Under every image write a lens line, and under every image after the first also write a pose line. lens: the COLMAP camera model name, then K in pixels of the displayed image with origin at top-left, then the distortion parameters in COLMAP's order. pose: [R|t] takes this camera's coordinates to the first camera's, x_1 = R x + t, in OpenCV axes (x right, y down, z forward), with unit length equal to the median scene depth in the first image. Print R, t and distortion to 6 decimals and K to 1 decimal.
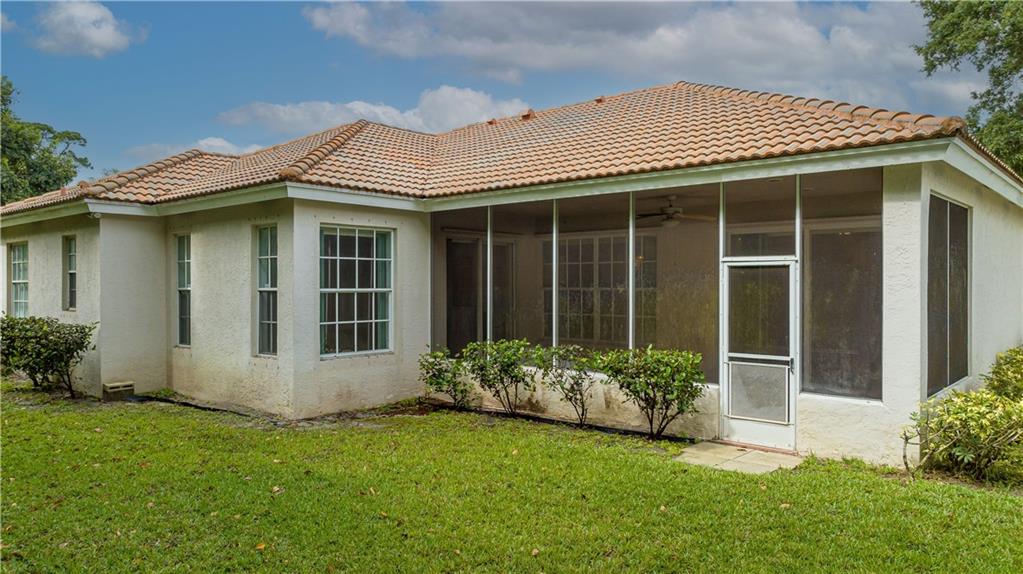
lens RADIAL K [[721.6, 0, 511.5], [0, 721.6, 287.0], [0, 0, 1]] dist [-0.033201, 0.058734]
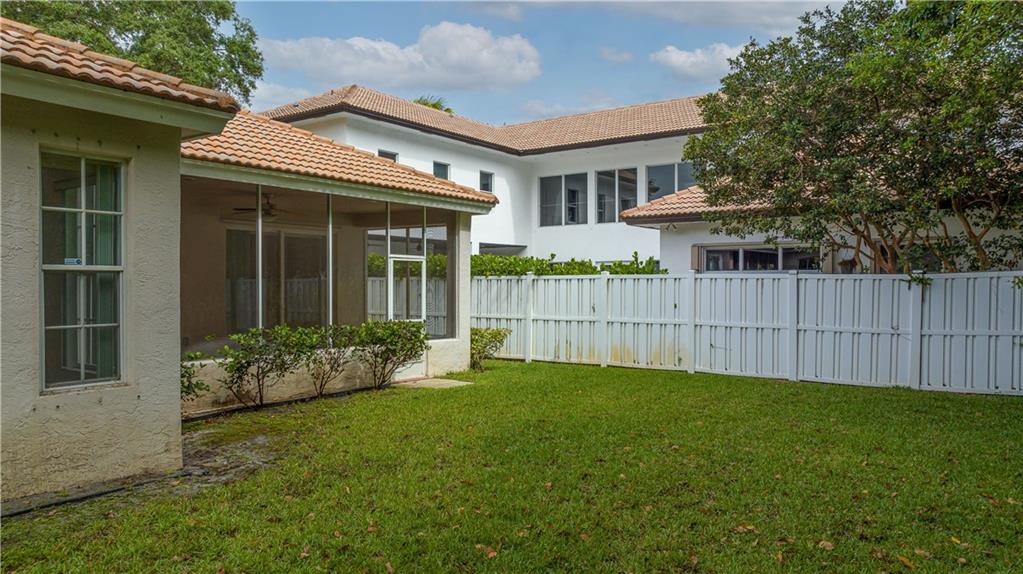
lens RADIAL K [[721.6, 0, 511.5], [0, 721.6, 287.0], [0, 0, 1]] dist [-0.033201, 0.058734]
pose [[-0.098177, -0.002220, 0.995166, -0.958378], [-0.000255, 0.999998, 0.002206, 0.017150], [-0.995169, -0.000038, -0.098177, 0.742942]]
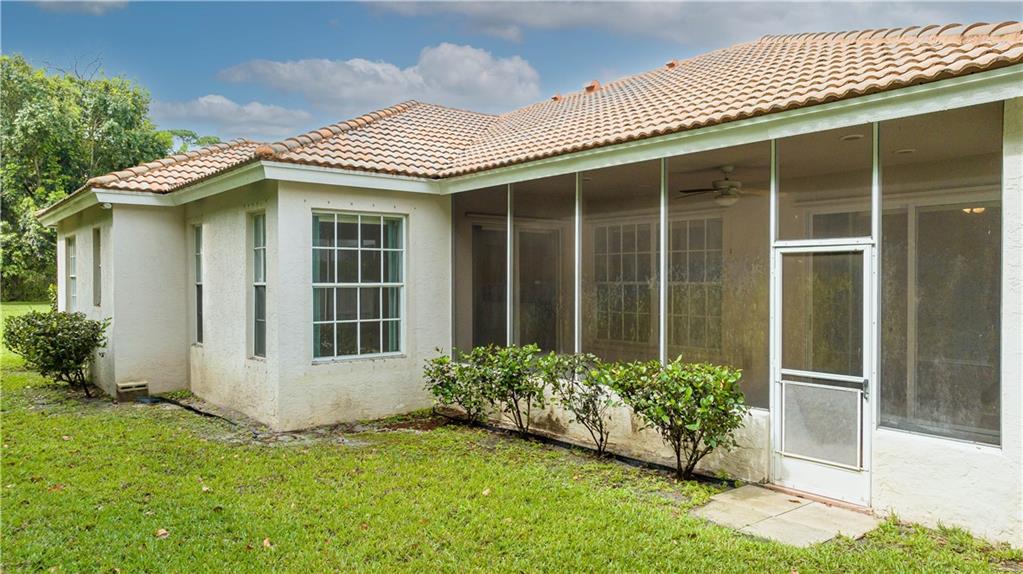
lens RADIAL K [[721.6, 0, 511.5], [0, 721.6, 287.0], [0, 0, 1]] dist [-0.033201, 0.058734]
pose [[0.985109, 0.000411, -0.171933, 0.125705], [0.001161, 0.999958, 0.009042, -0.000623], [0.171930, -0.009107, 0.985067, 0.176091]]
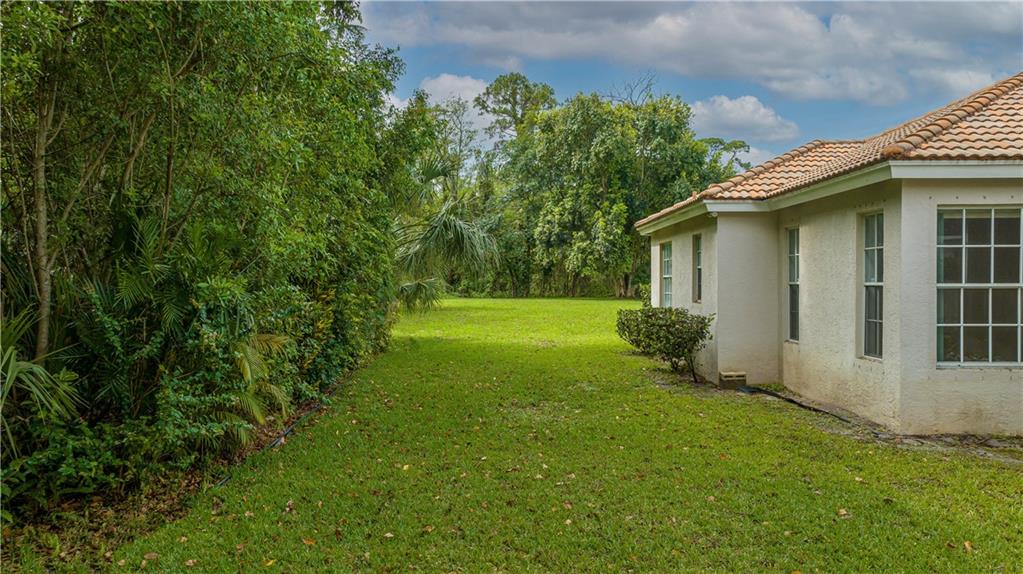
lens RADIAL K [[721.6, 0, 511.5], [0, 721.6, 287.0], [0, 0, 1]] dist [-0.033201, 0.058734]
pose [[0.652489, 0.006643, -0.757769, 0.045020], [0.000245, 0.999960, 0.008977, -0.001252], [0.757798, -0.006043, 0.652461, 0.077893]]
